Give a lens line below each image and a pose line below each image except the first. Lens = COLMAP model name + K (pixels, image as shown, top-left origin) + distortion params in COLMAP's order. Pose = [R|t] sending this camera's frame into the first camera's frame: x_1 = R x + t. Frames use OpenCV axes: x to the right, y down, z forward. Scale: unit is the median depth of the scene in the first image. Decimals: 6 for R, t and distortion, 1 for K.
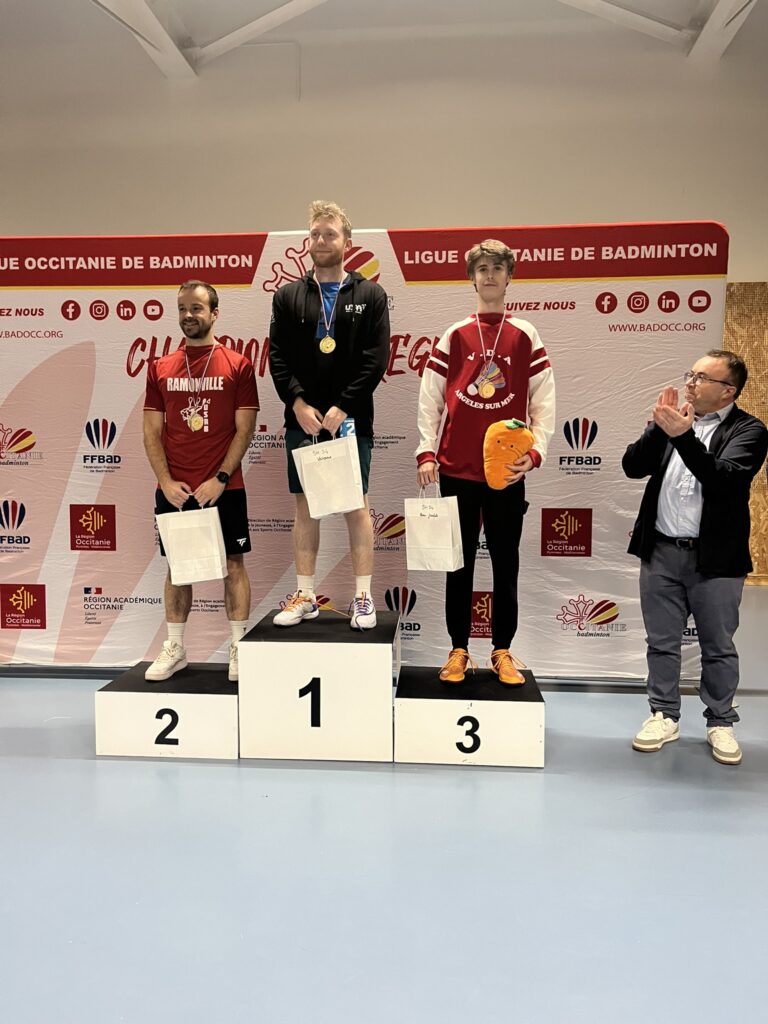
lens RADIAL K [[769.6, 0, 380.9], [0, 769.6, 513.6], [0, 0, 1]] dist [0.041816, -0.012010]
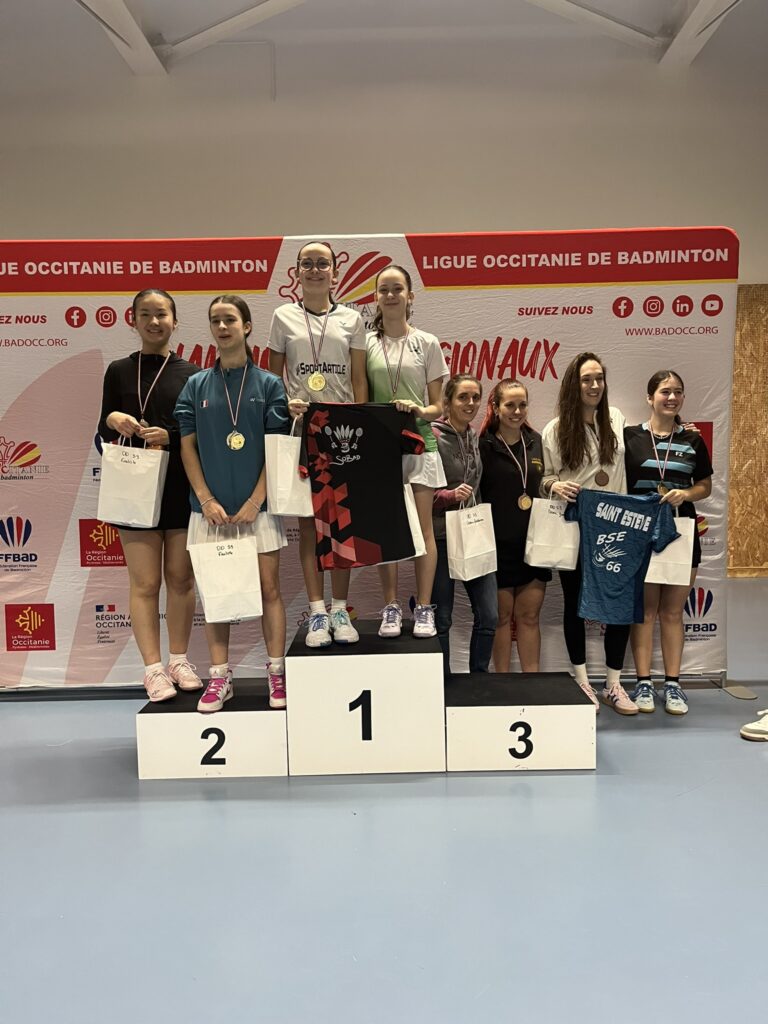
lens RADIAL K [[769.6, 0, 391.4], [0, 769.6, 517.0], [0, 0, 1]] dist [0.041816, -0.012010]
pose [[0.996320, -0.026742, 0.081437, -0.097722], [0.026496, 0.999640, 0.004110, -0.008885], [-0.081518, -0.001937, 0.996670, 0.011043]]
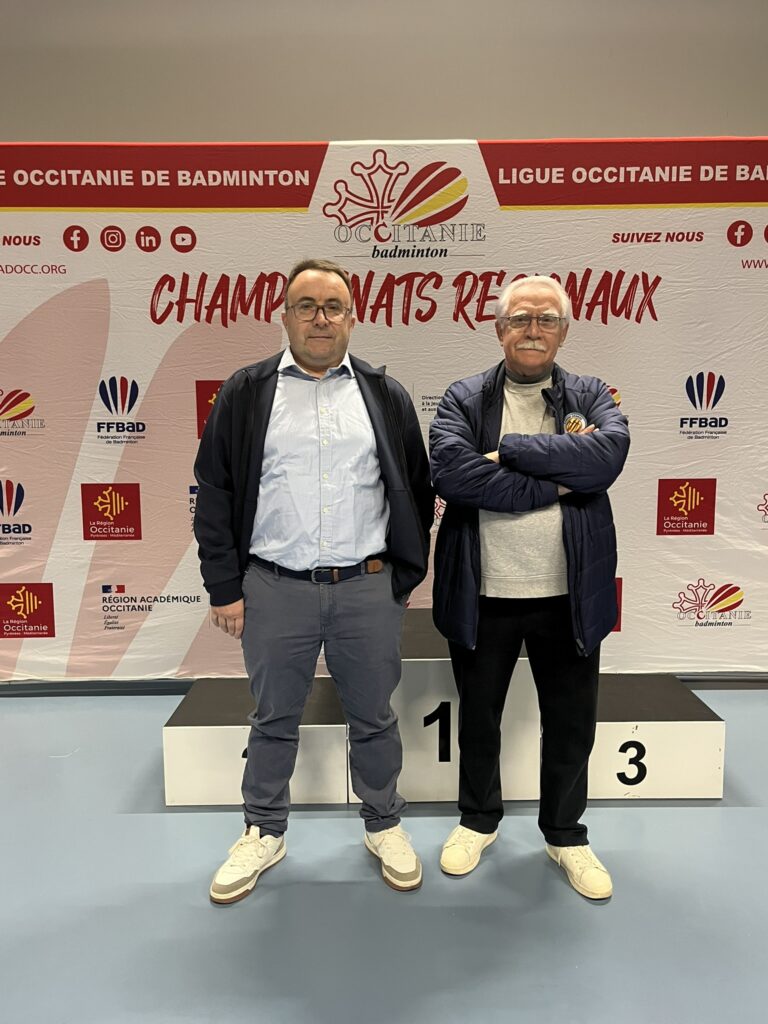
lens RADIAL K [[795.1, 0, 393.6], [0, 795.1, 511.1], [0, 0, 1]] dist [0.014791, 0.030205]
pose [[0.995690, -0.021060, 0.090316, -0.160582], [0.016636, 0.998638, 0.049459, -0.020147], [-0.091235, -0.047743, 0.994684, 0.149817]]
